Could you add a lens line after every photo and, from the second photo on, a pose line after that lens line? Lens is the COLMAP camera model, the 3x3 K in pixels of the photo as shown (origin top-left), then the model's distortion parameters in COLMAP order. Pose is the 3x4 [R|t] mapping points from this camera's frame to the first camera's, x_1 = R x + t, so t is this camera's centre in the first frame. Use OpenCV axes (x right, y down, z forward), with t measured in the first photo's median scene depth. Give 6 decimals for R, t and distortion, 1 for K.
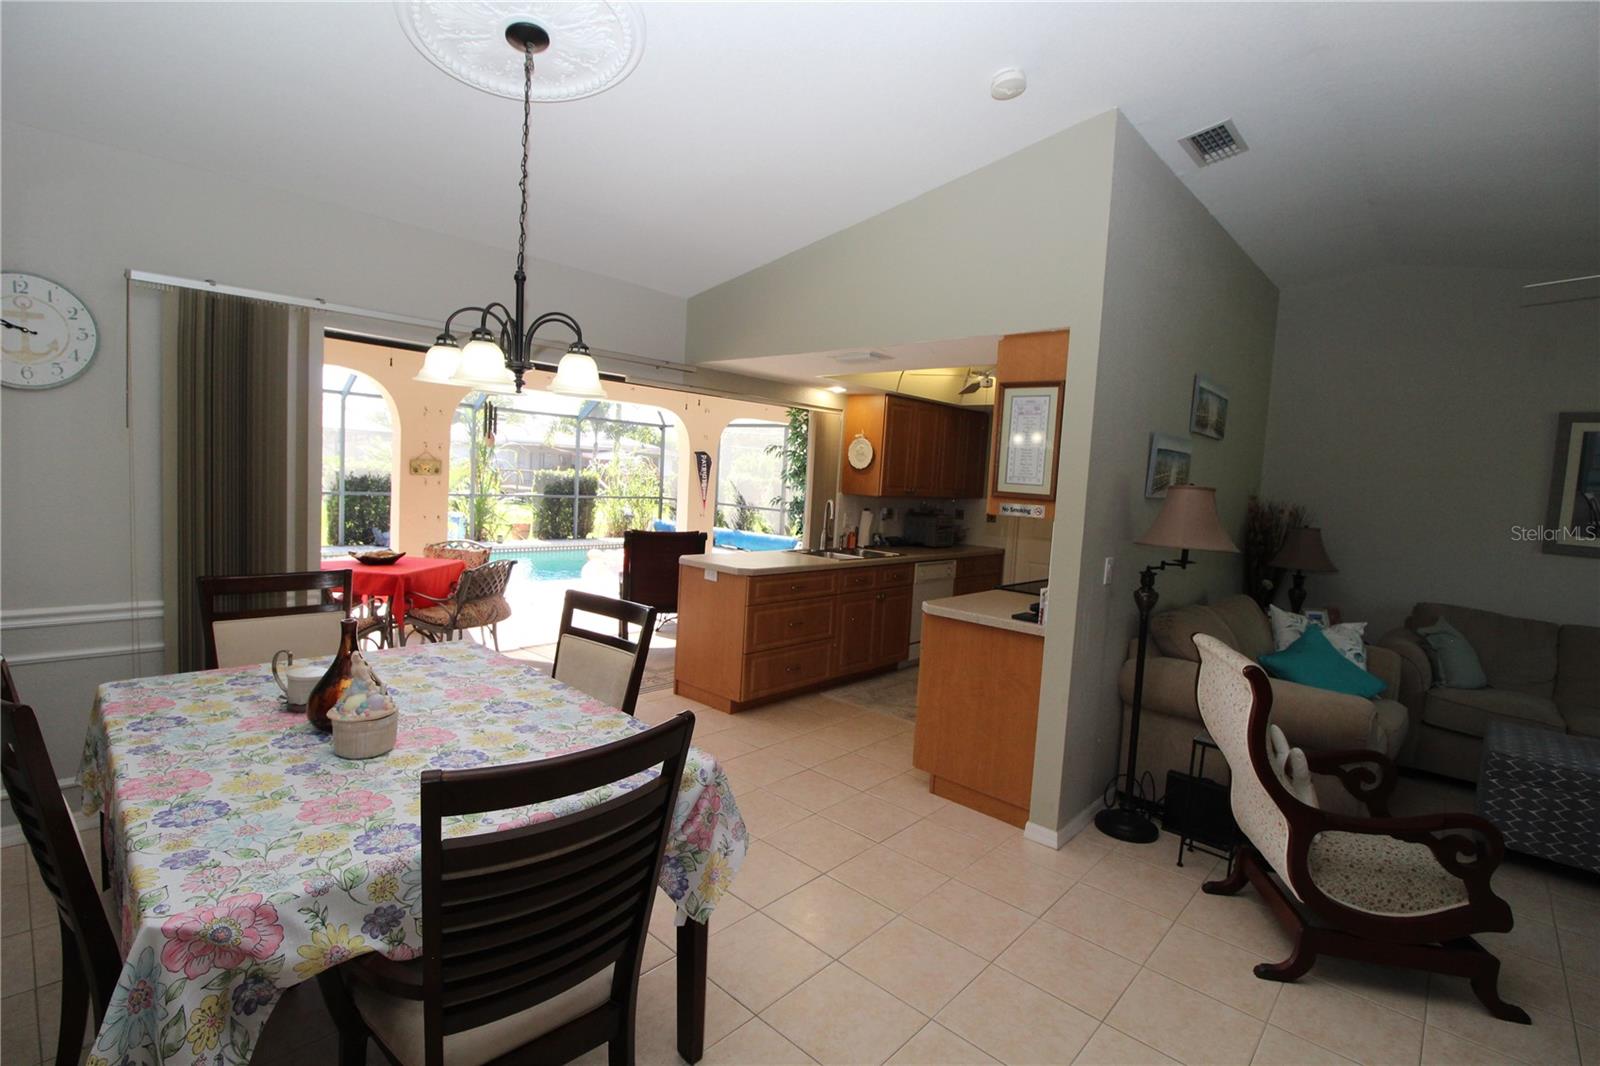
lens RADIAL K [[738.6, 0, 798.2], [0, 738.6, 524.5], [0, 0, 1]] dist [0.000428, -0.013805]
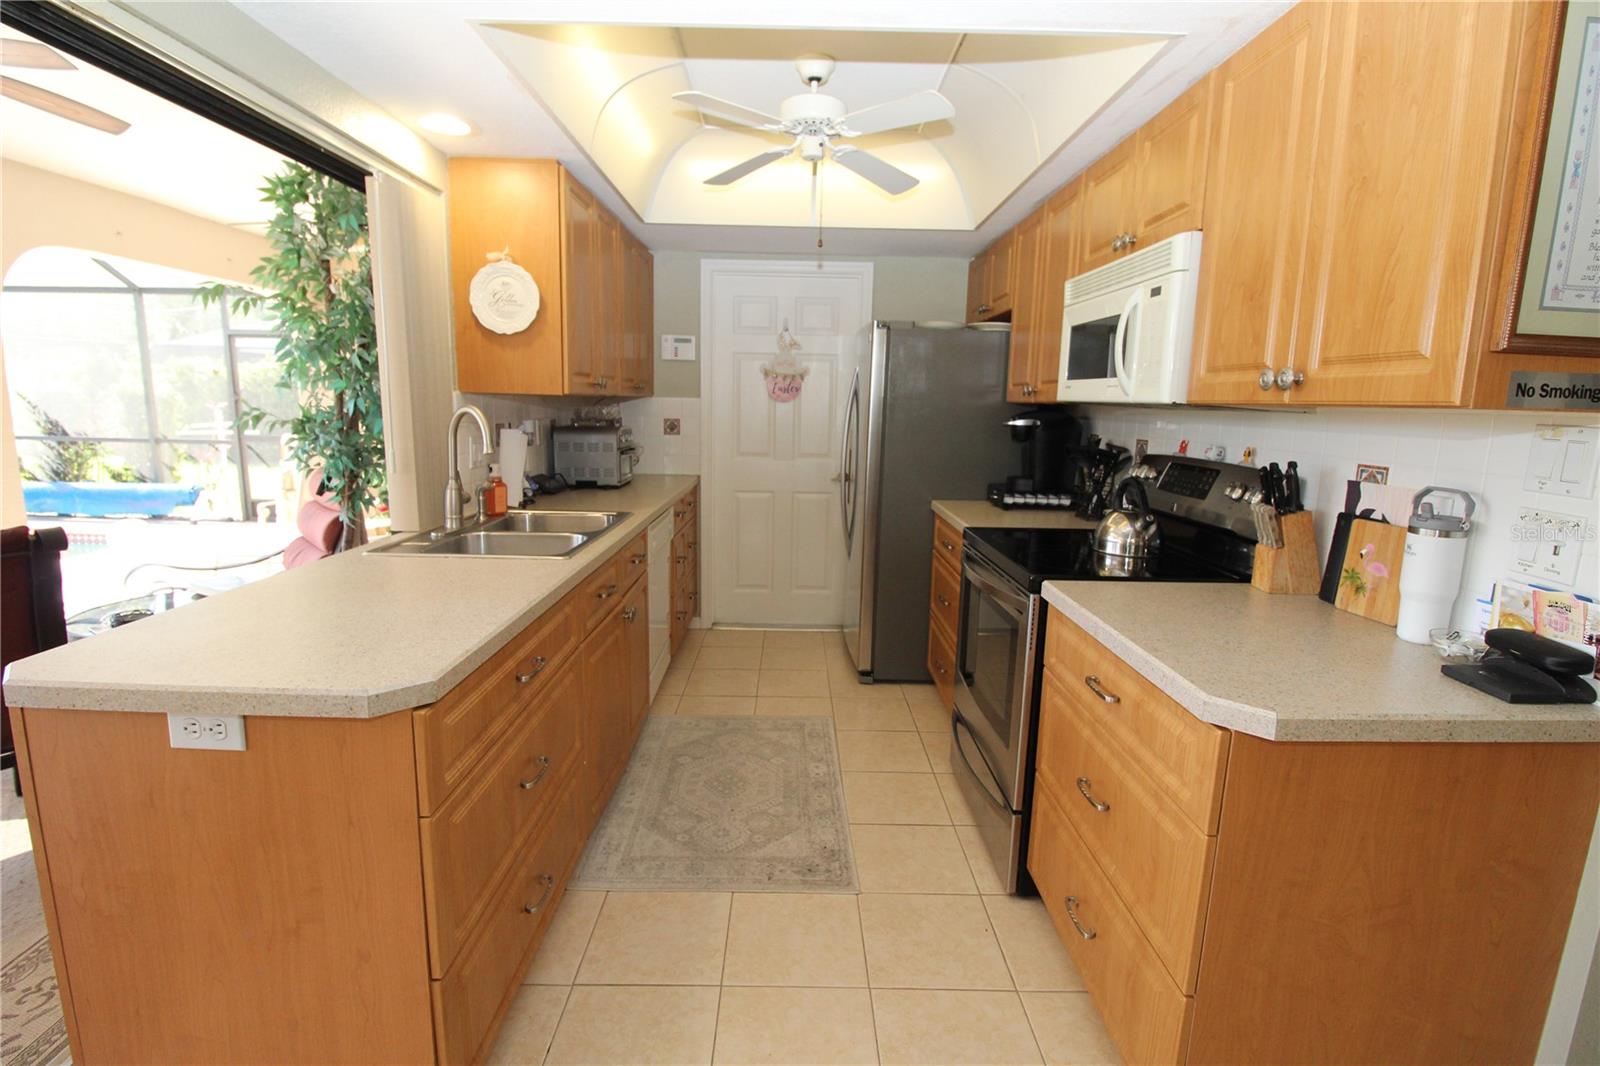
lens RADIAL K [[738.6, 0, 798.2], [0, 738.6, 524.5], [0, 0, 1]] dist [0.000428, -0.013805]
pose [[0.732846, -0.151247, 0.663371, -0.100938], [0.066185, 0.986203, 0.151737, -0.018412], [-0.677168, -0.067295, 0.732745, 0.556315]]
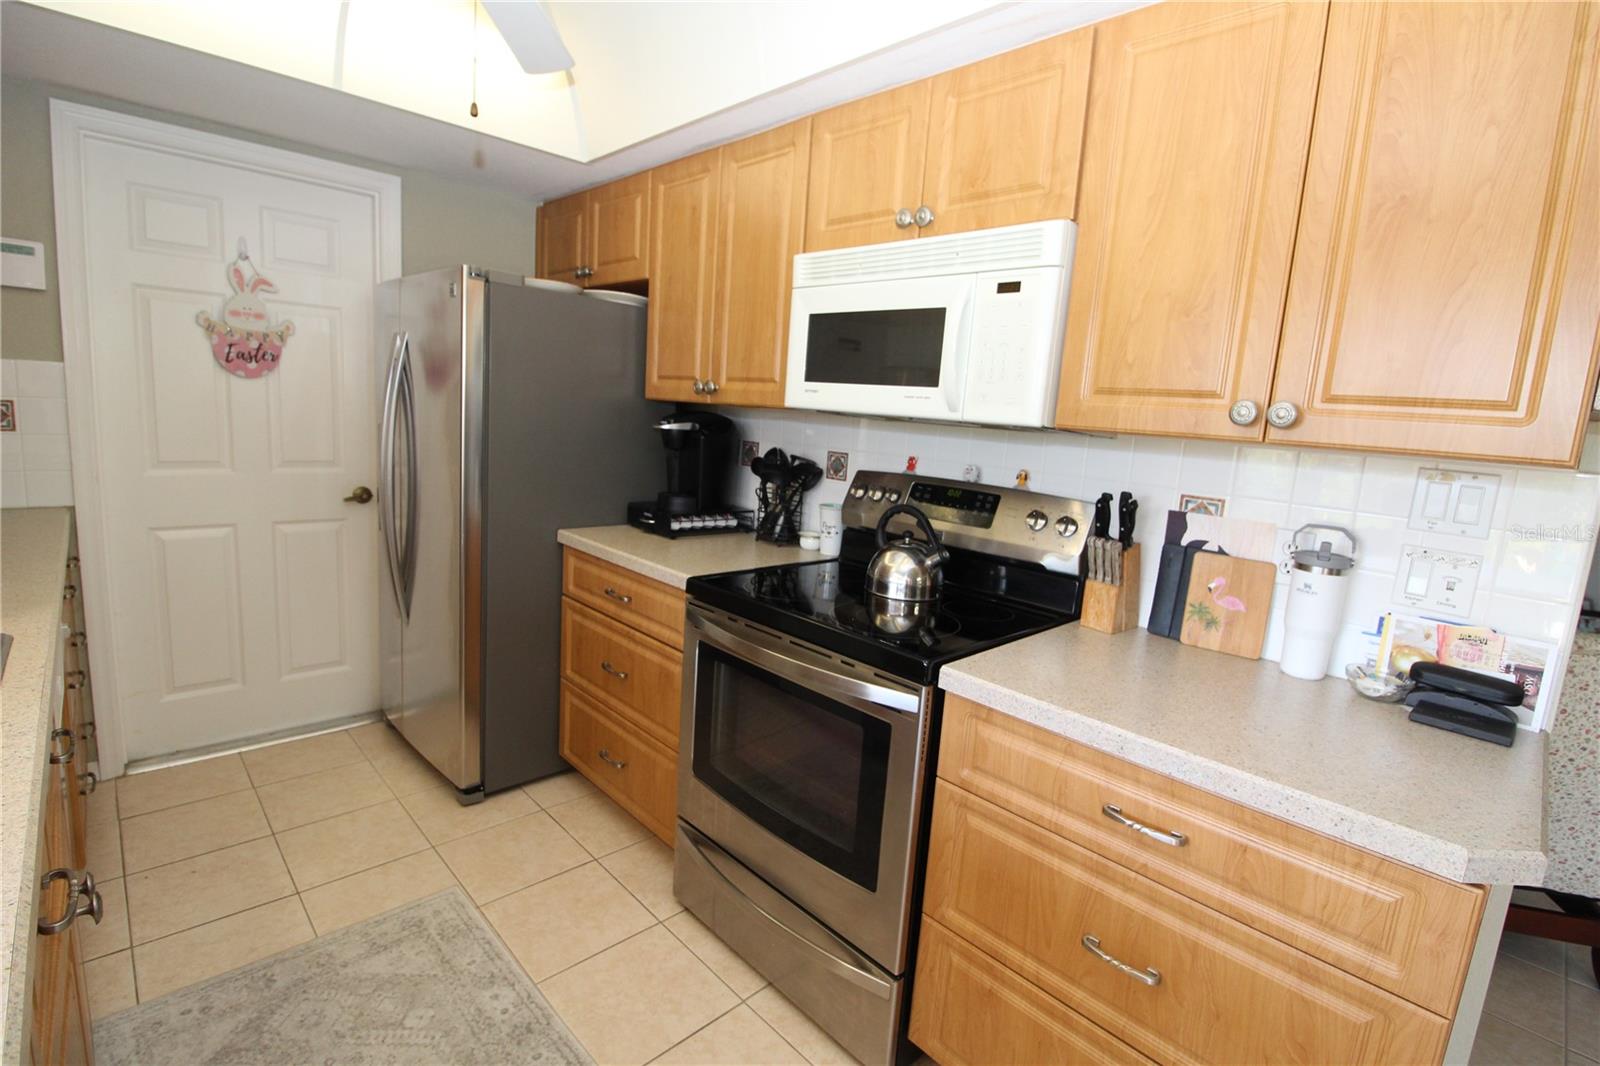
lens RADIAL K [[738.2, 0, 805.0], [0, 738.2, 525.0], [0, 0, 1]] dist [-0.000521, -0.014051]
pose [[0.063824, -0.204617, 0.976759, -0.034552], [0.002556, 0.978785, 0.204874, -0.030890], [-0.997958, -0.010580, 0.062993, 0.751057]]
